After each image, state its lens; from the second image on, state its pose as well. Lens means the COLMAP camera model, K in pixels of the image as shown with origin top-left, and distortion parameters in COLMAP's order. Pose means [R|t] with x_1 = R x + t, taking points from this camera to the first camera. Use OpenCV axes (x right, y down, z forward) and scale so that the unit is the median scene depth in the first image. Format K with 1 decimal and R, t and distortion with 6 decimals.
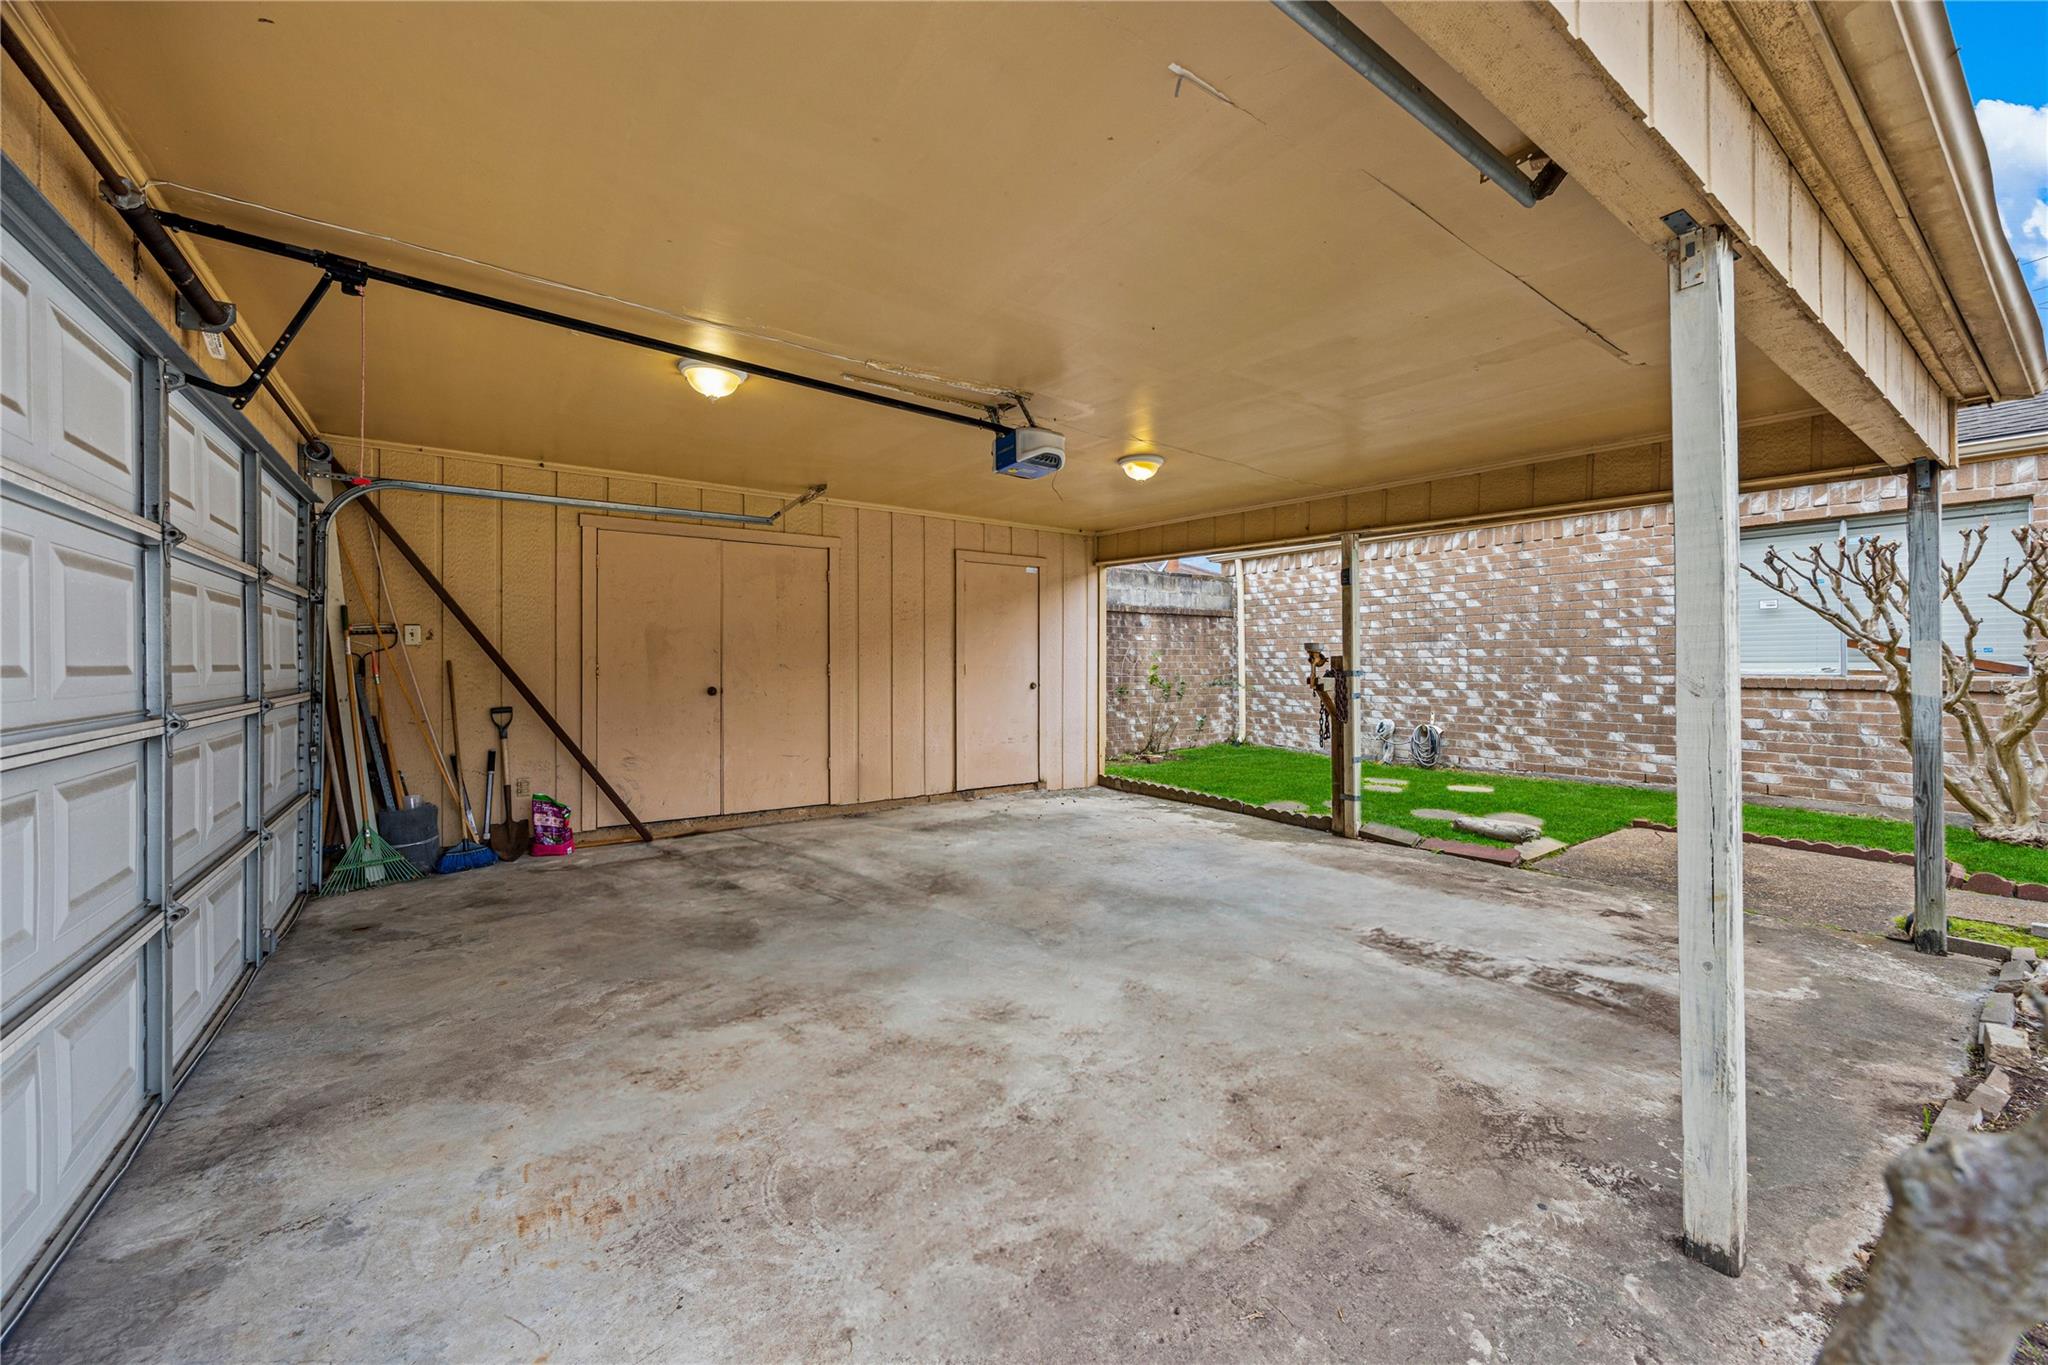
lens RADIAL K [[785.6, 0, 1026.1], [0, 785.6, 666.2], [0, 0, 1]] dist [-0.002292, 0.000403]
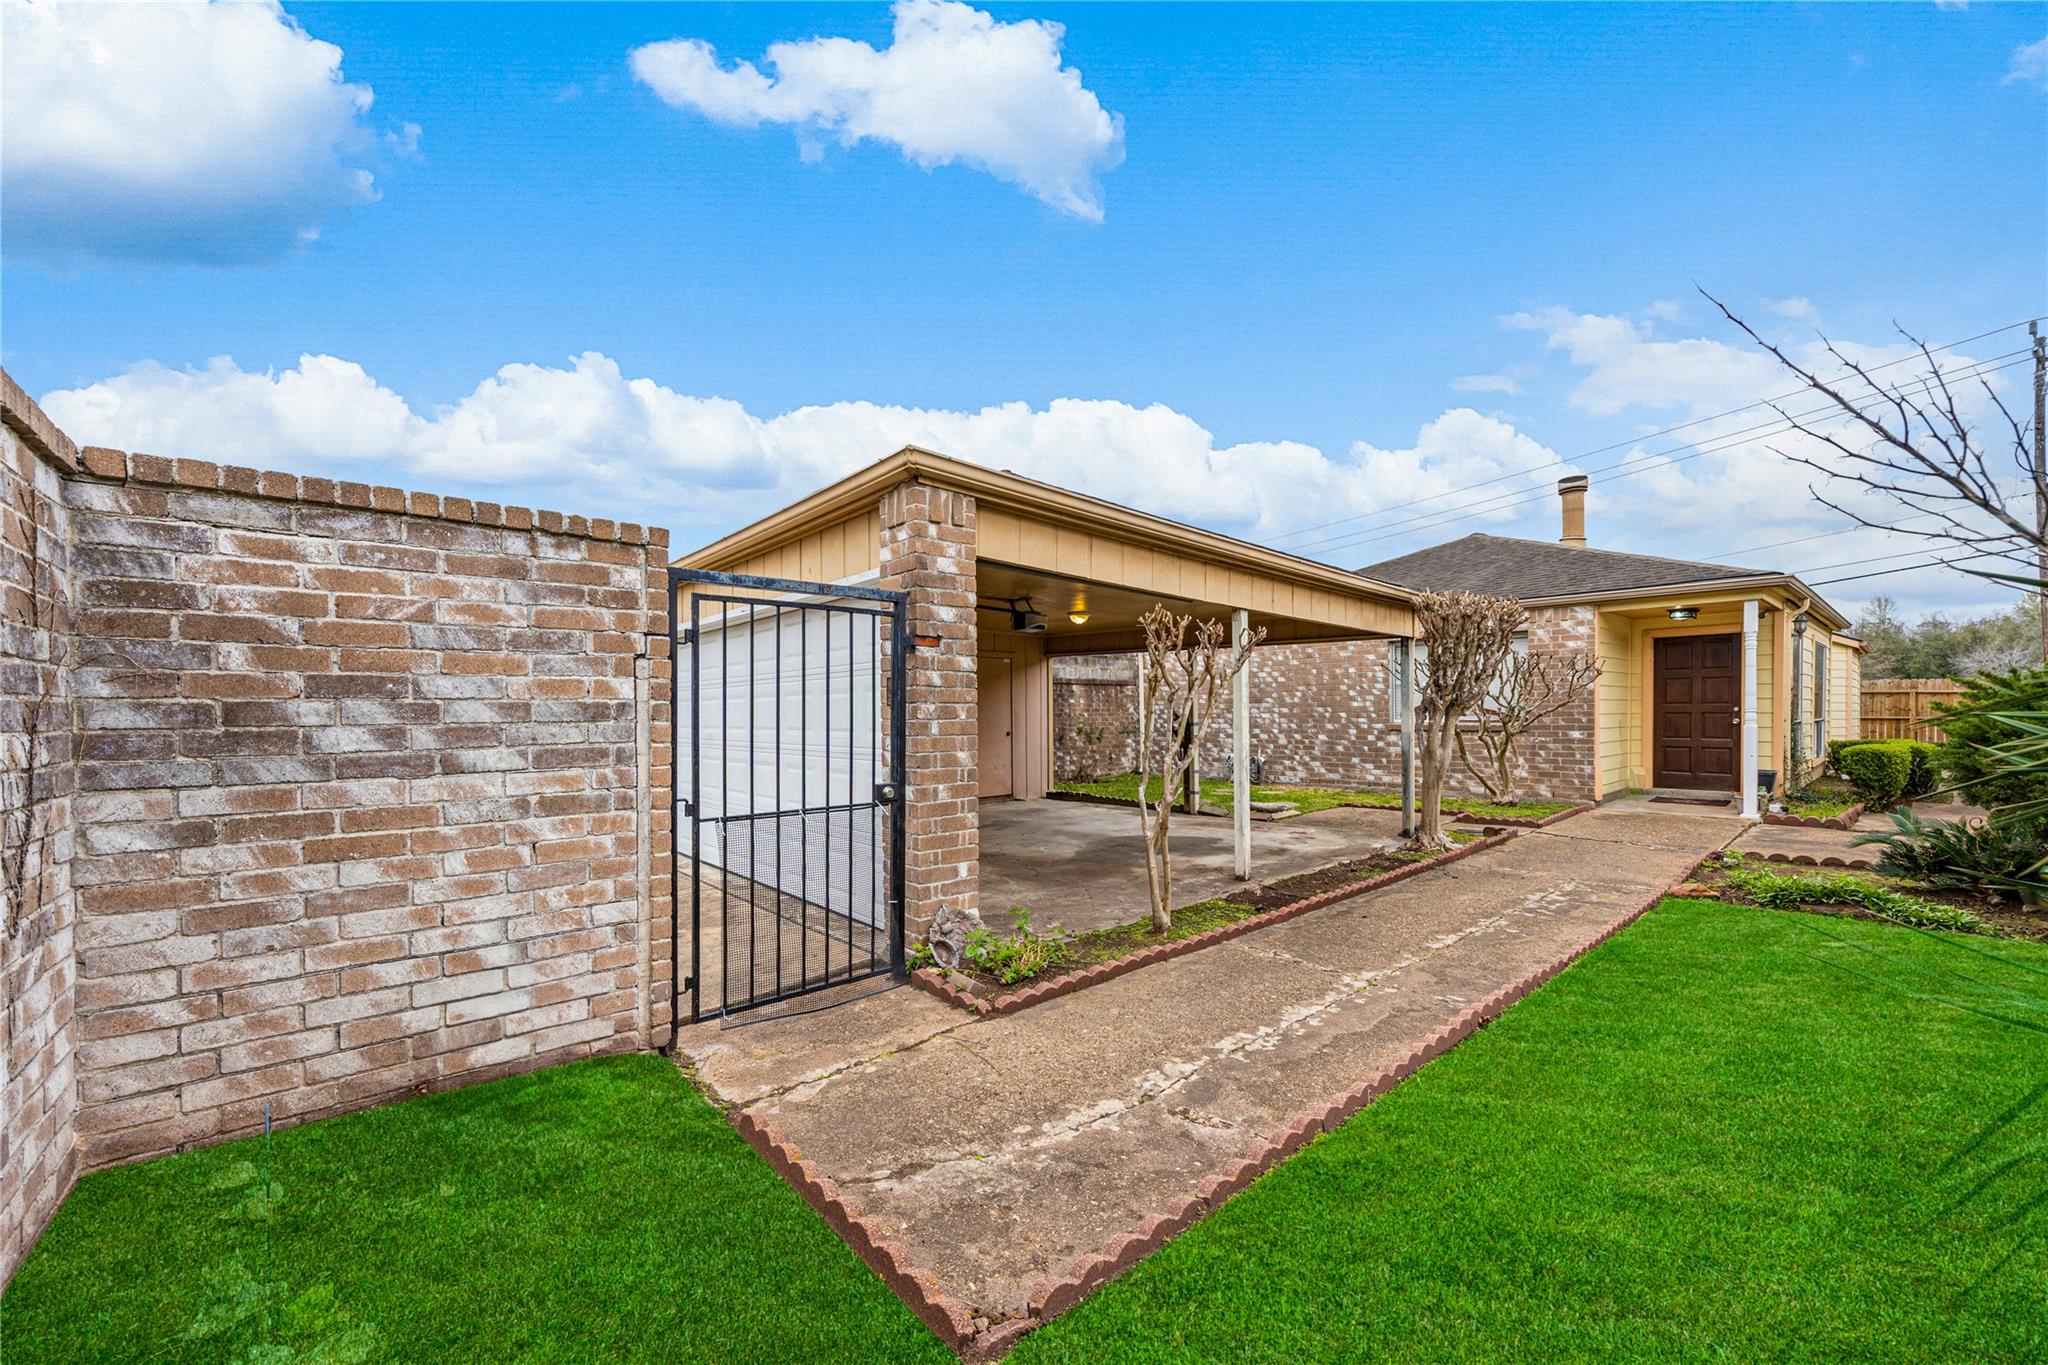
lens RADIAL K [[785.6, 0, 1038.8], [0, 785.6, 726.1], [0, 0, 1]] dist [-0.002292, 0.000403]
pose [[0.993160, -0.009381, 0.116385, -0.116964], [0.008203, 0.999910, 0.010600, -0.006642], [-0.116474, -0.009573, 0.993148, -0.589126]]
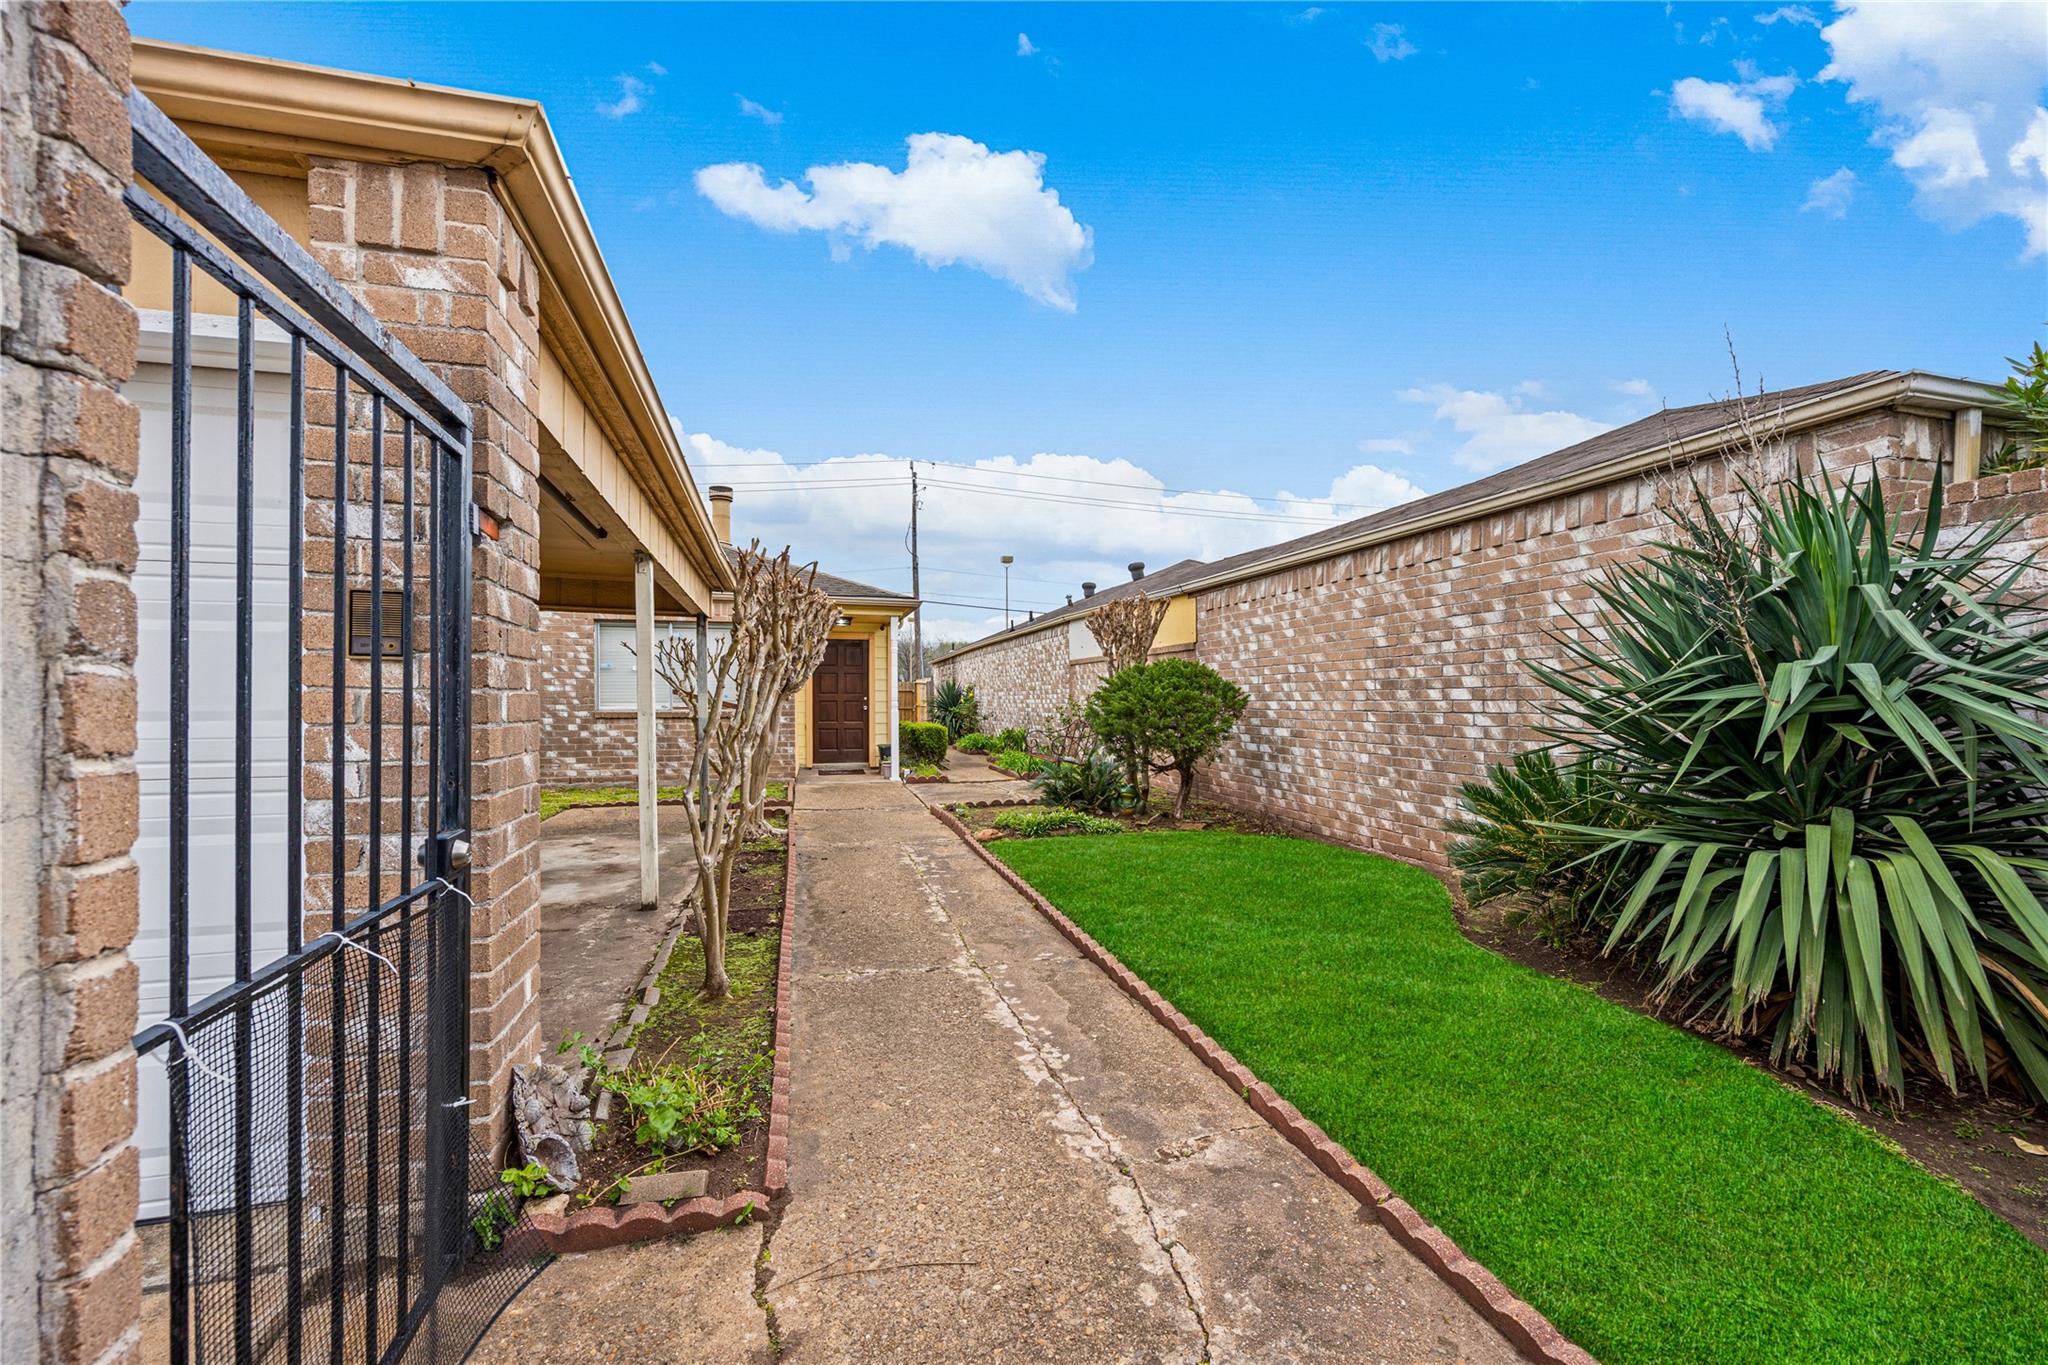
lens RADIAL K [[785.6, 0, 1020.1], [0, 785.6, 701.5], [0, 0, 1]] dist [-0.002292, 0.000403]
pose [[0.330249, 0.000048, 0.943894, -0.319898], [0.004180, 0.999990, -0.001514, -0.000800], [-0.943885, 0.004446, 0.330246, -0.284831]]
